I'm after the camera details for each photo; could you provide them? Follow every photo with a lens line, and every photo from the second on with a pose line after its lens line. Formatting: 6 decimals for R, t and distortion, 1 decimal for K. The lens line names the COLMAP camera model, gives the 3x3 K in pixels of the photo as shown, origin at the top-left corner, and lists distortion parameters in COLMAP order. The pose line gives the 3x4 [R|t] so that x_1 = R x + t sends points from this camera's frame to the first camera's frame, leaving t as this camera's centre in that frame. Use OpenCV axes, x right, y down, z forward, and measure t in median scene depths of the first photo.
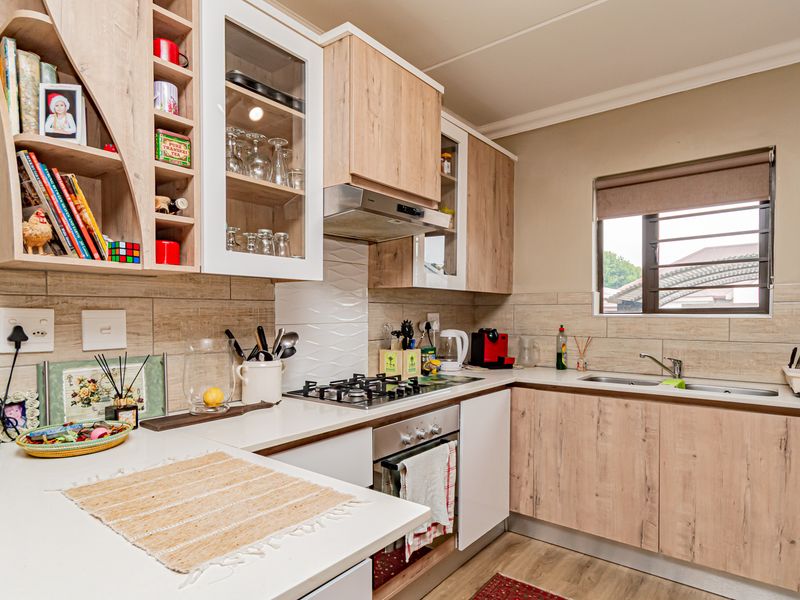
lens RADIAL K [[476.8, 0, 398.9], [0, 476.8, 318.8], [0, 0, 1]] dist [0.001865, 0.001125]
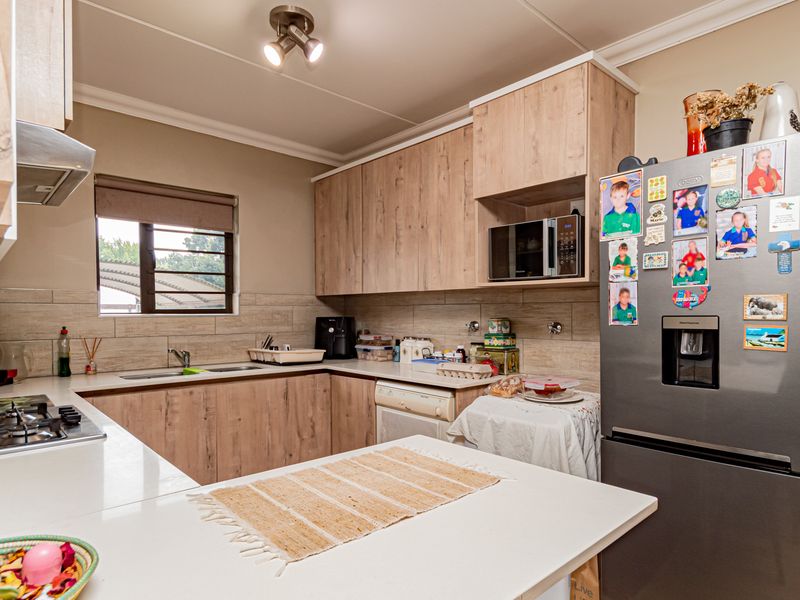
lens RADIAL K [[476.8, 0, 398.9], [0, 476.8, 318.8], [0, 0, 1]] dist [0.001865, 0.001125]
pose [[0.163957, -0.013534, 0.986375, -0.523867], [0.014163, 0.999835, 0.011364, -0.003728], [-0.986366, 0.012107, 0.164121, 0.279937]]
